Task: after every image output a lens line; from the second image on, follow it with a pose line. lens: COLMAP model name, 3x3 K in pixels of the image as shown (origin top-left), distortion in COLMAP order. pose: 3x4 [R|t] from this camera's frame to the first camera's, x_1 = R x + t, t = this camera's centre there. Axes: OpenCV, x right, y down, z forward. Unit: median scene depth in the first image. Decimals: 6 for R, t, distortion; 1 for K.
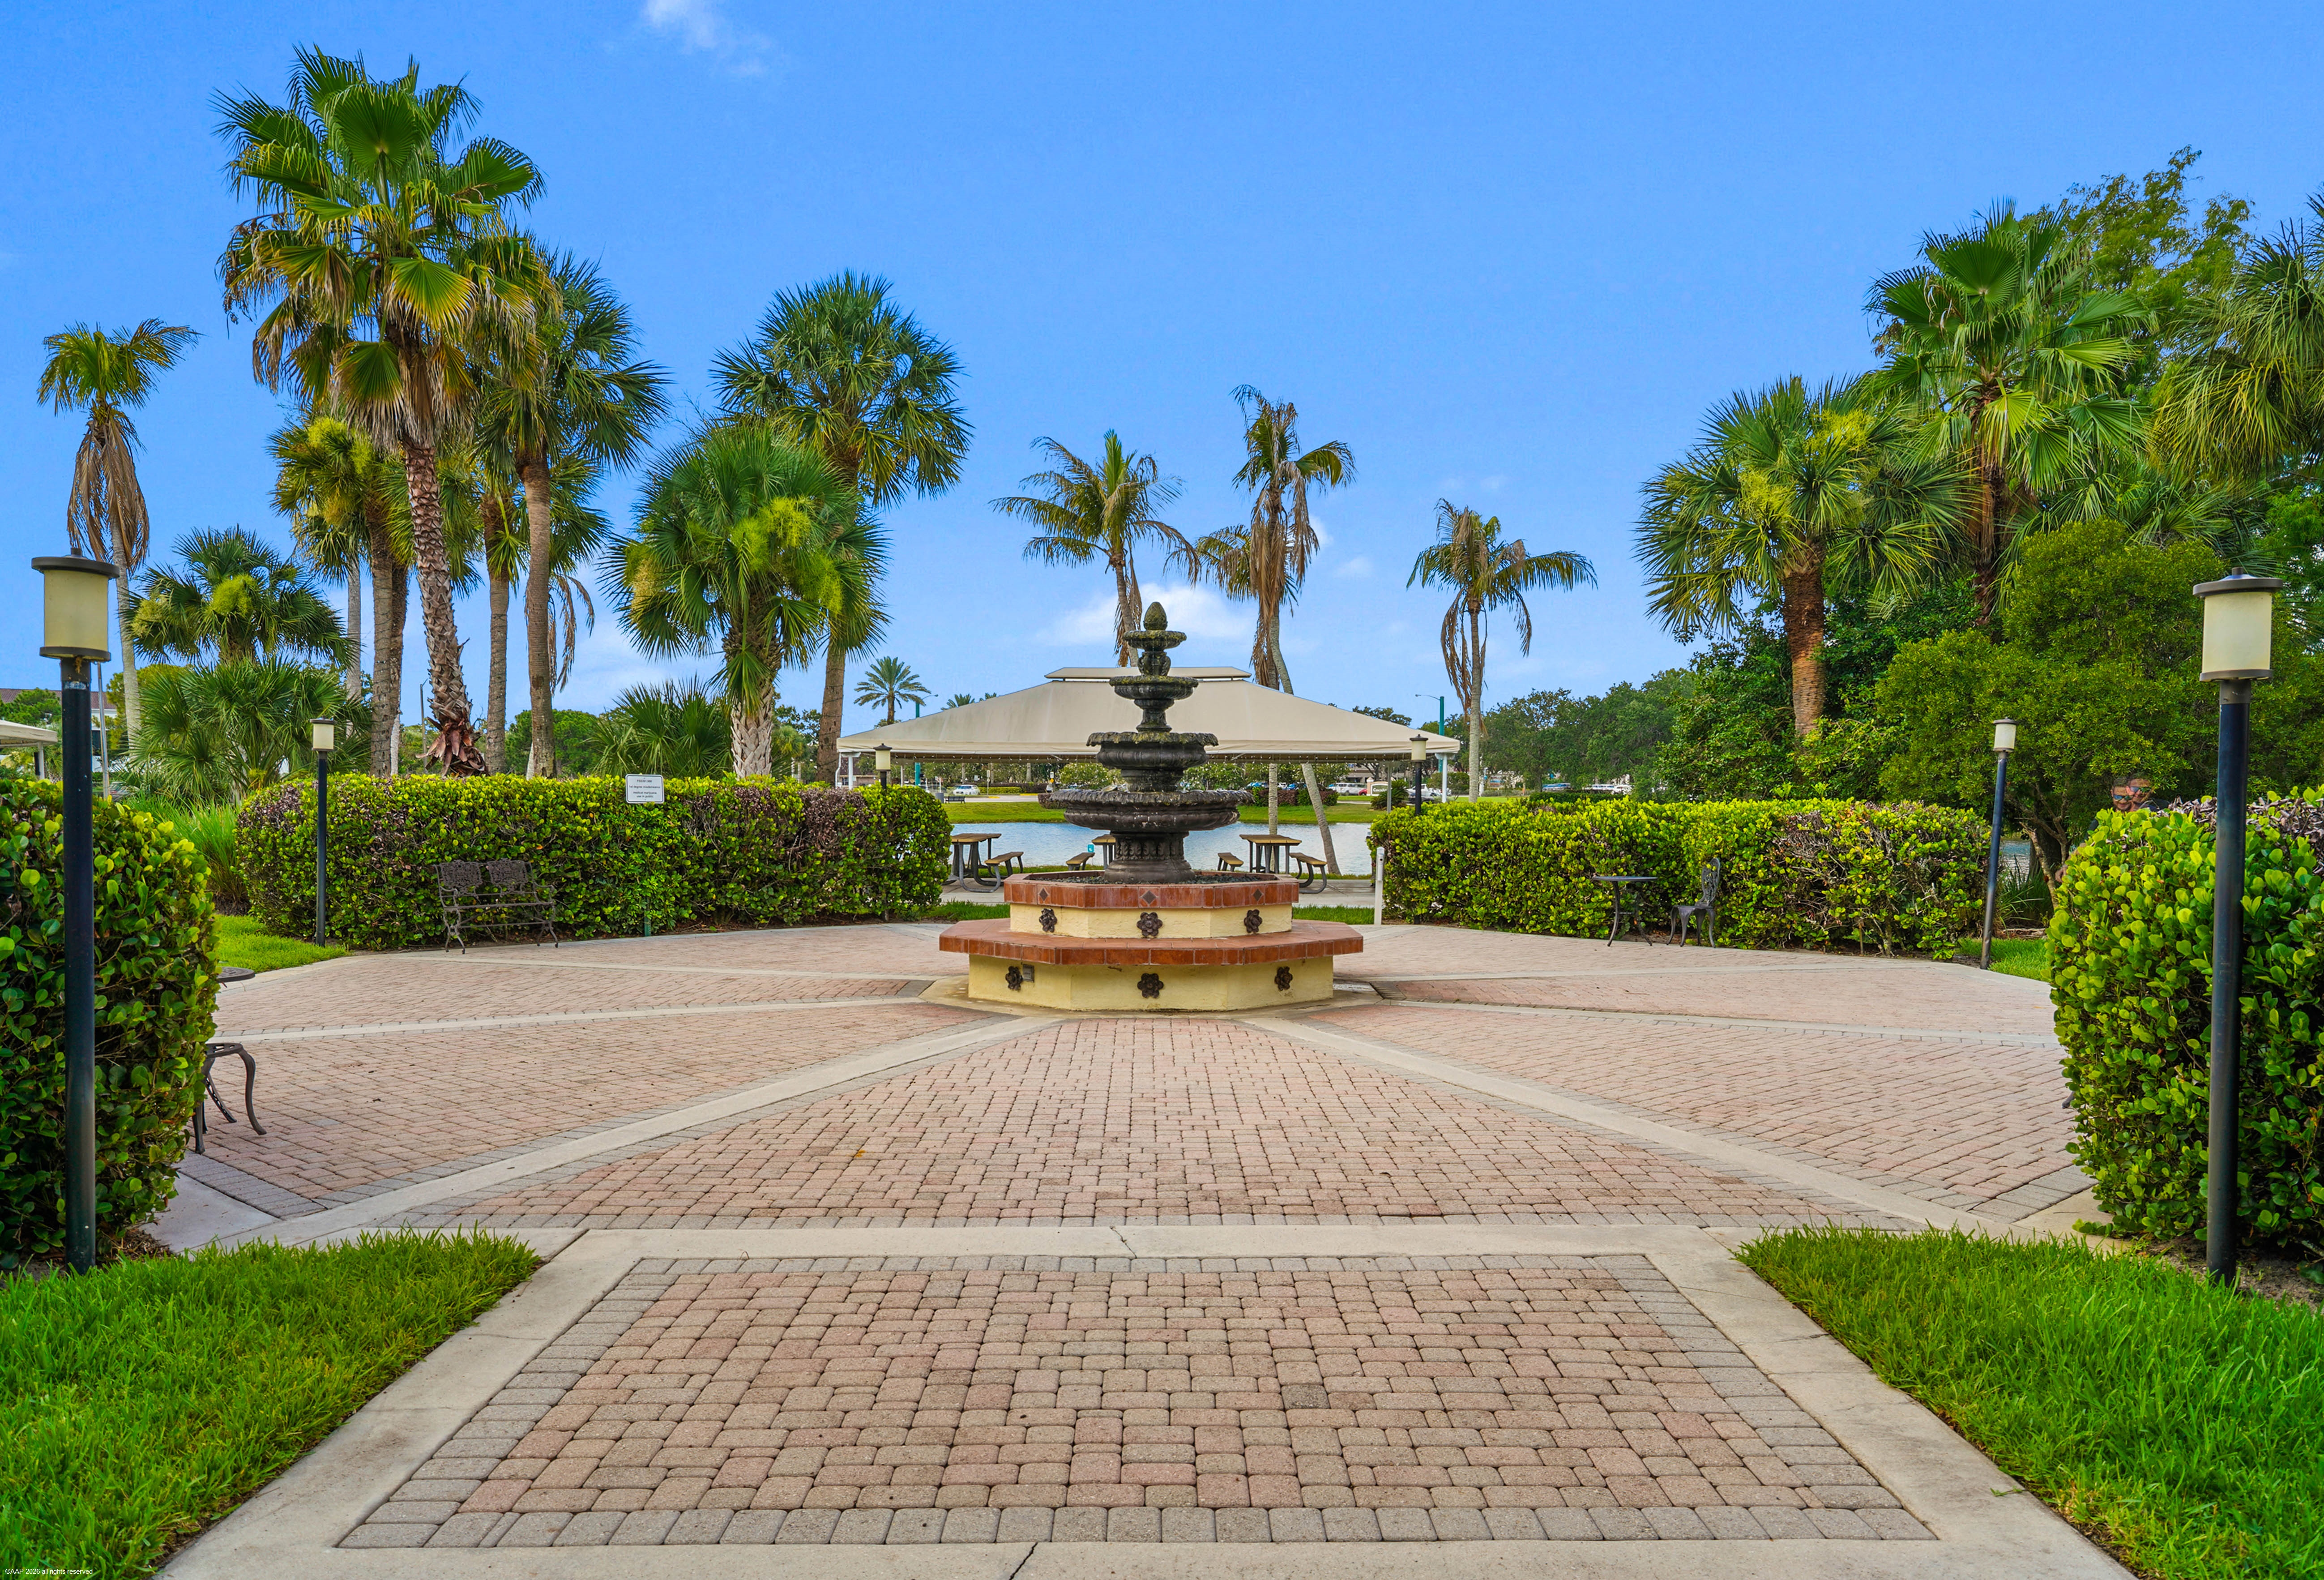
lens RADIAL K [[1872.8, 0, 1160.8], [0, 1872.8, 797.2], [0, 0, 1]] dist [0.012198, 0.000836]
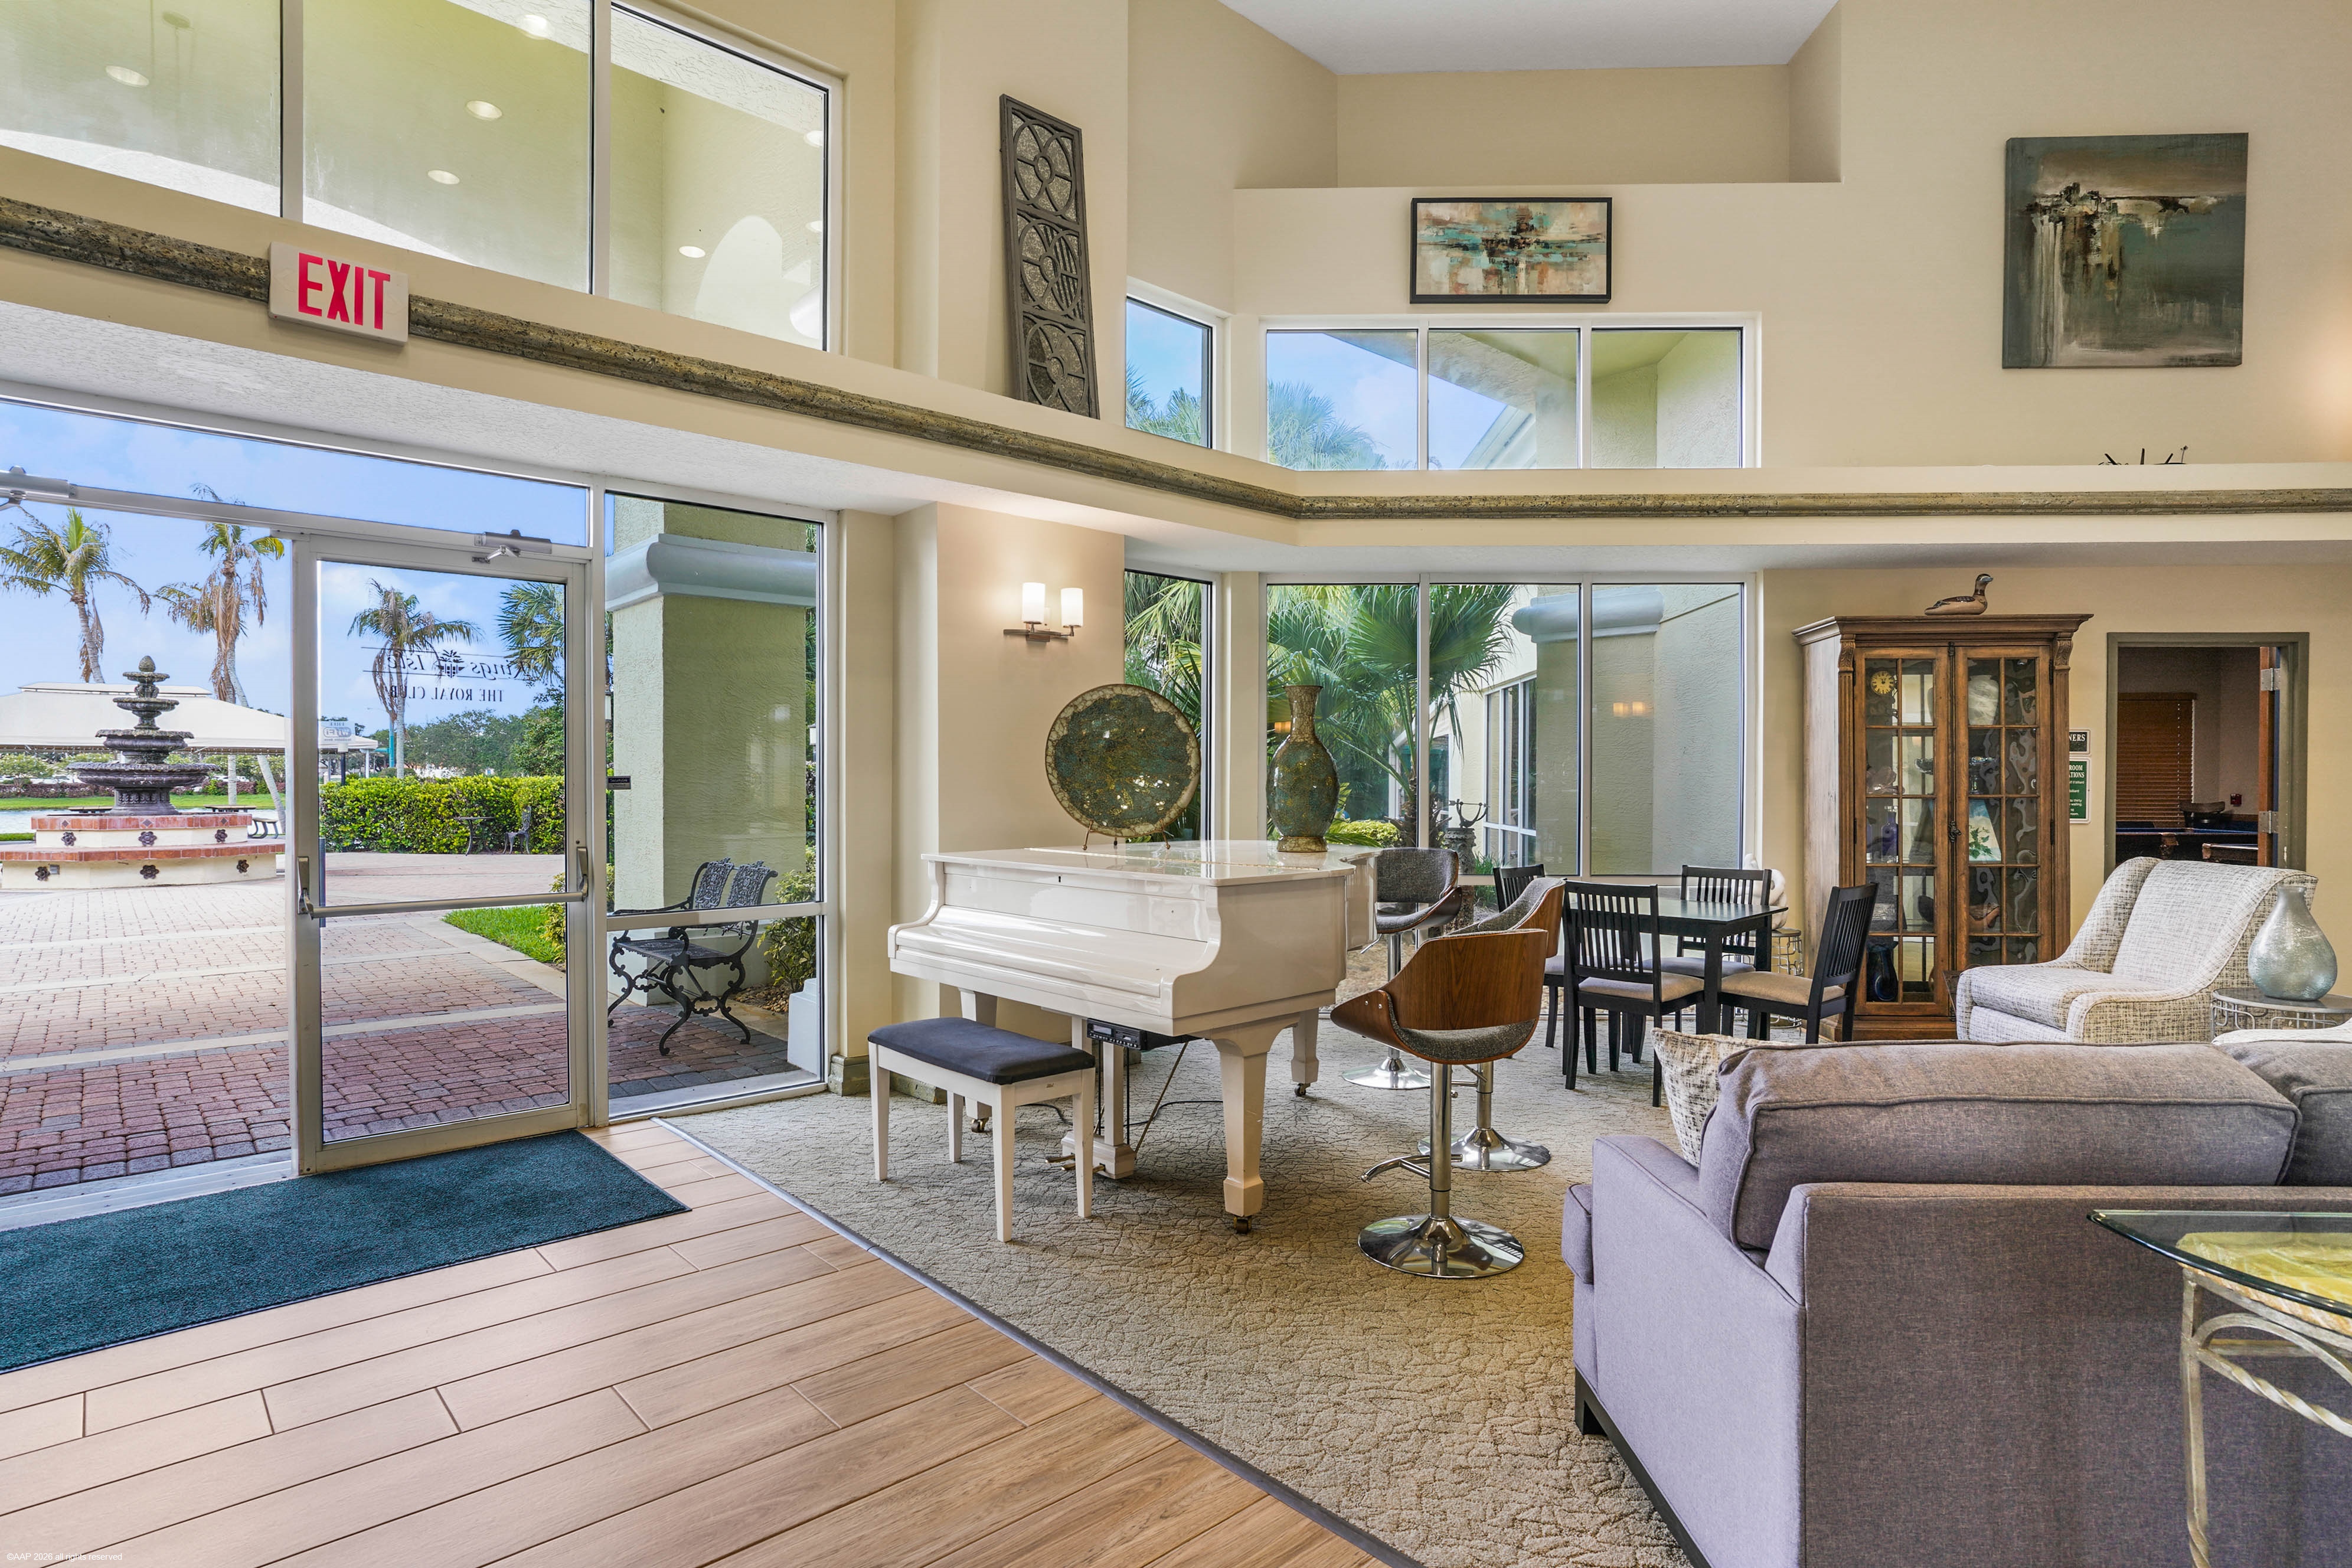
lens RADIAL K [[1216.0, 0, 1164.3], [0, 1216.0, 807.2], [0, 0, 1]] dist [-0.017310, 0.008079]
pose [[0.753406, -0.015516, 0.657373, -0.016770], [0.003993, 0.999811, 0.019022, 0.010971], [-0.657543, -0.011707, 0.753326, -0.267711]]
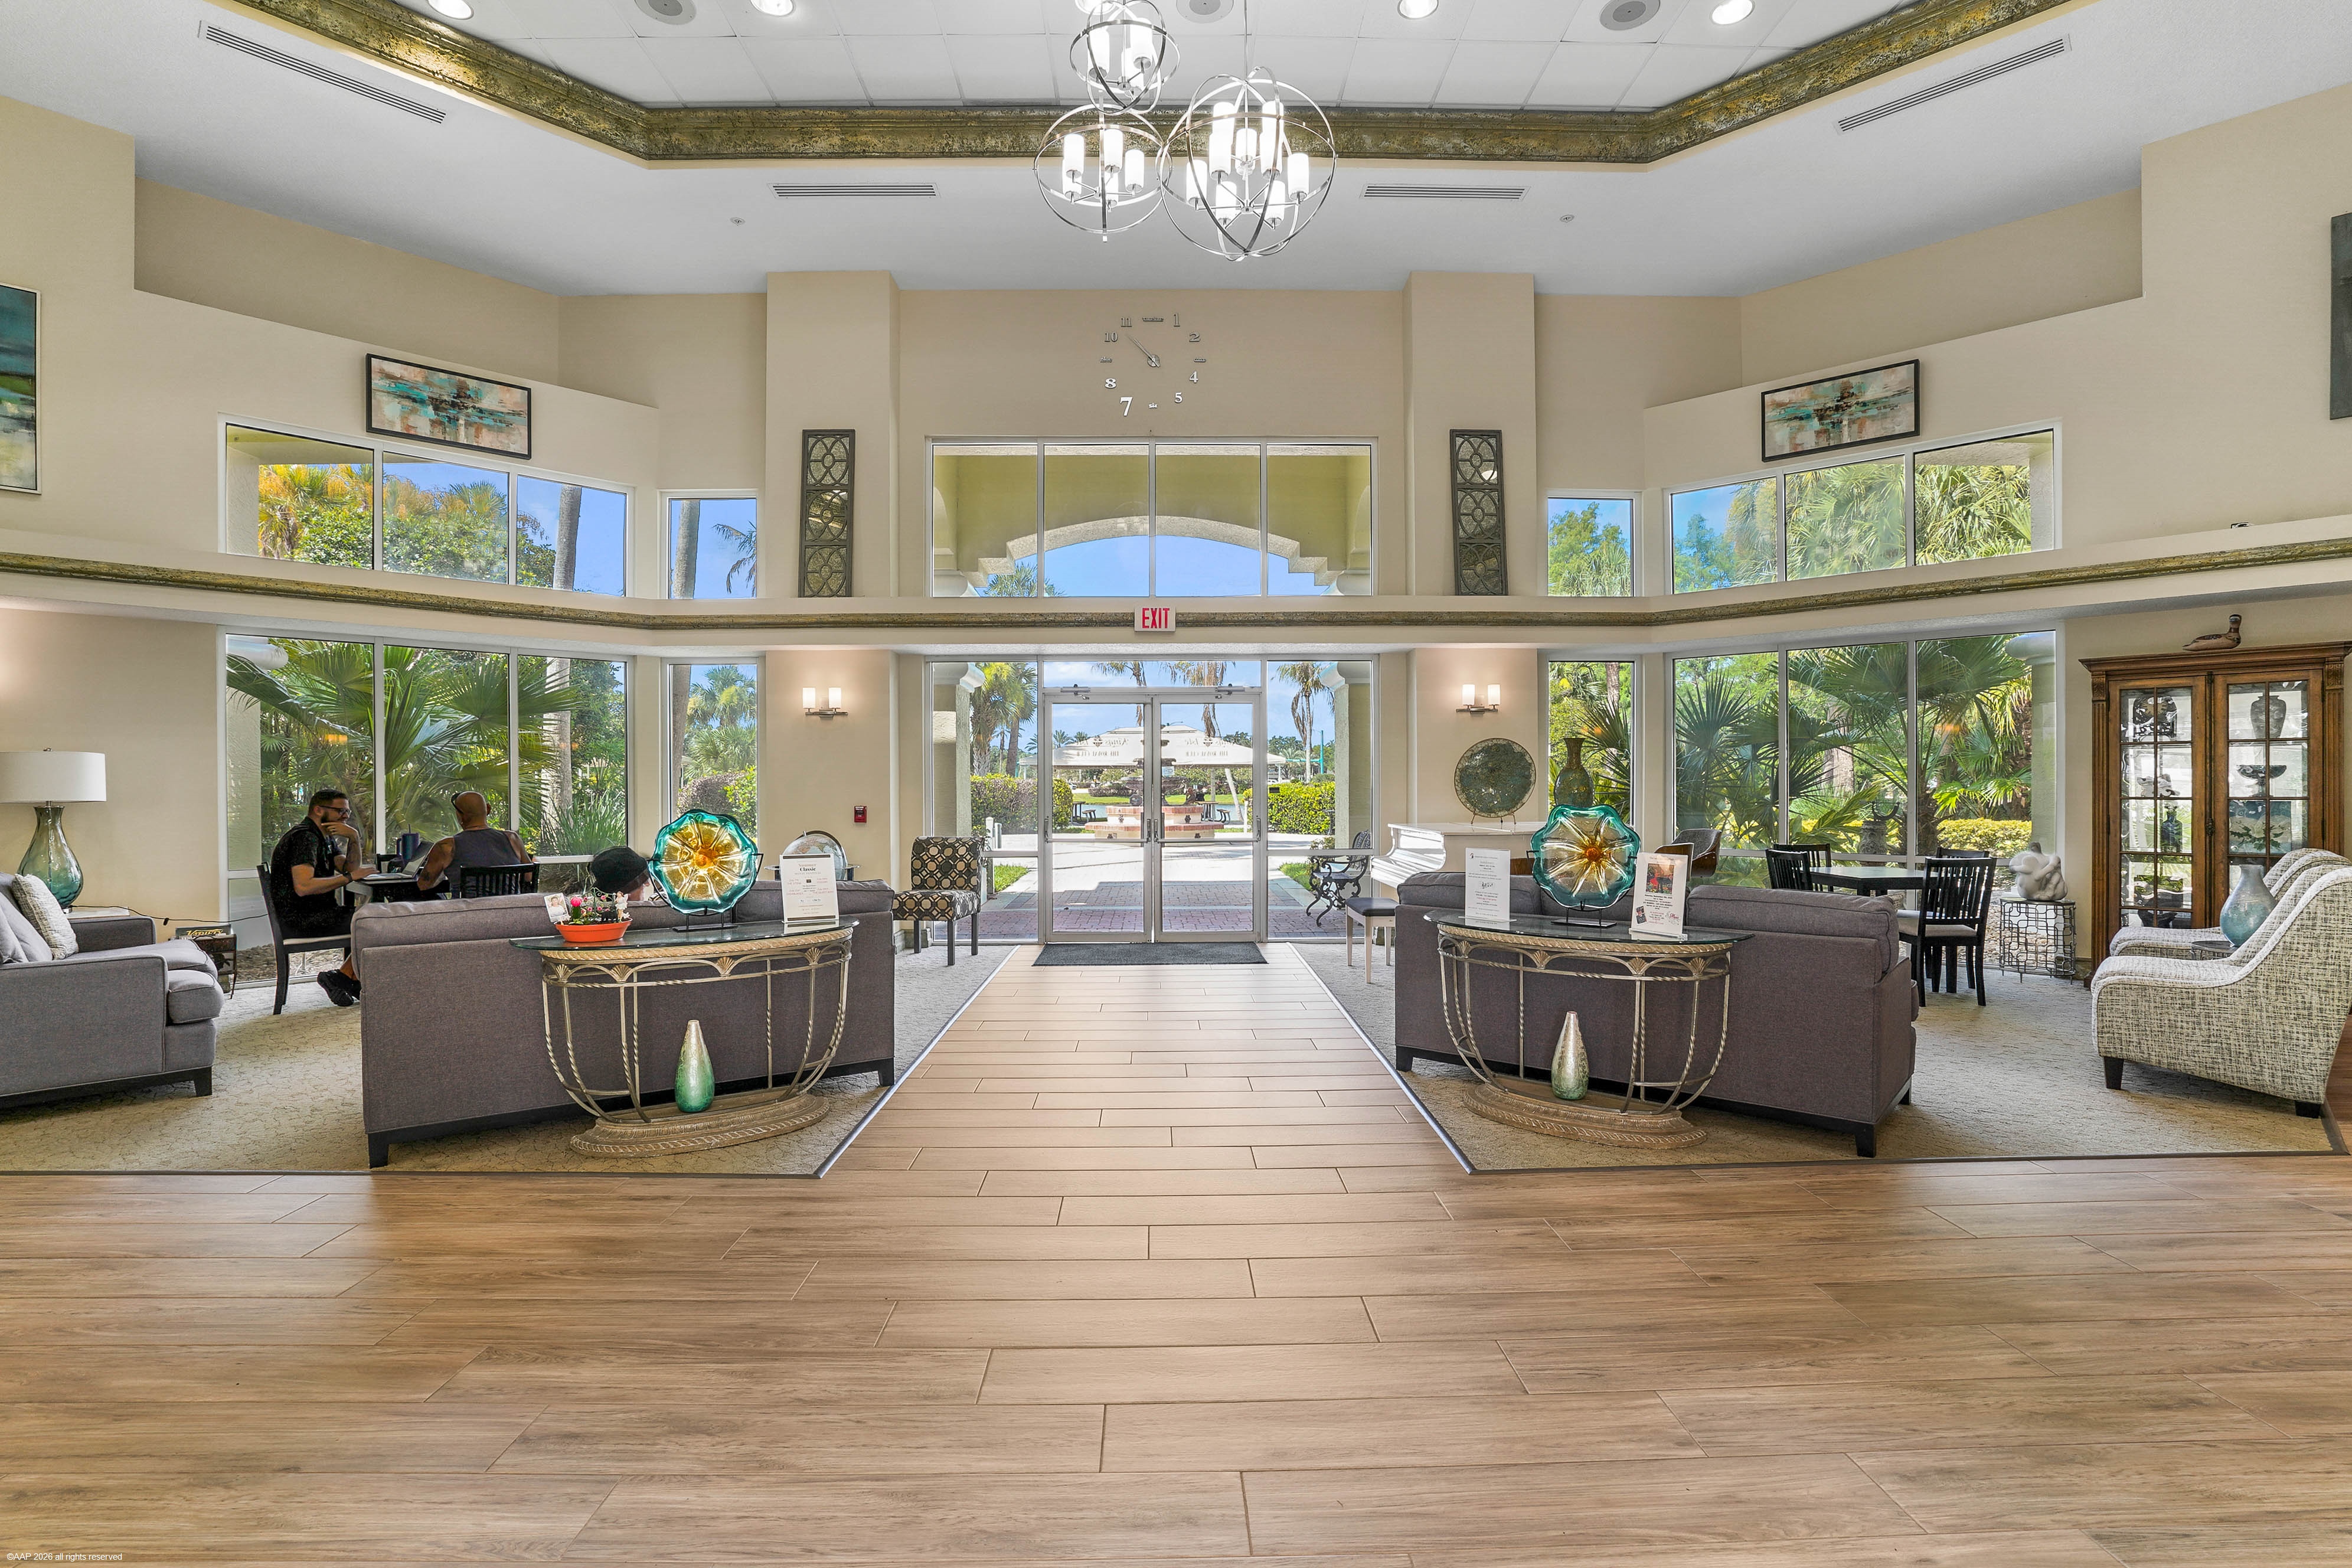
lens RADIAL K [[1067.7, 0, 1175.8], [0, 1067.7, 791.1], [0, 0, 1]] dist [0.000720, 0.000081]
pose [[0.999833, -0.009422, 0.015685, 0.000661], [0.009406, 0.999955, 0.001133, 0.009881], [-0.015695, -0.000985, 0.999876, -0.412147]]
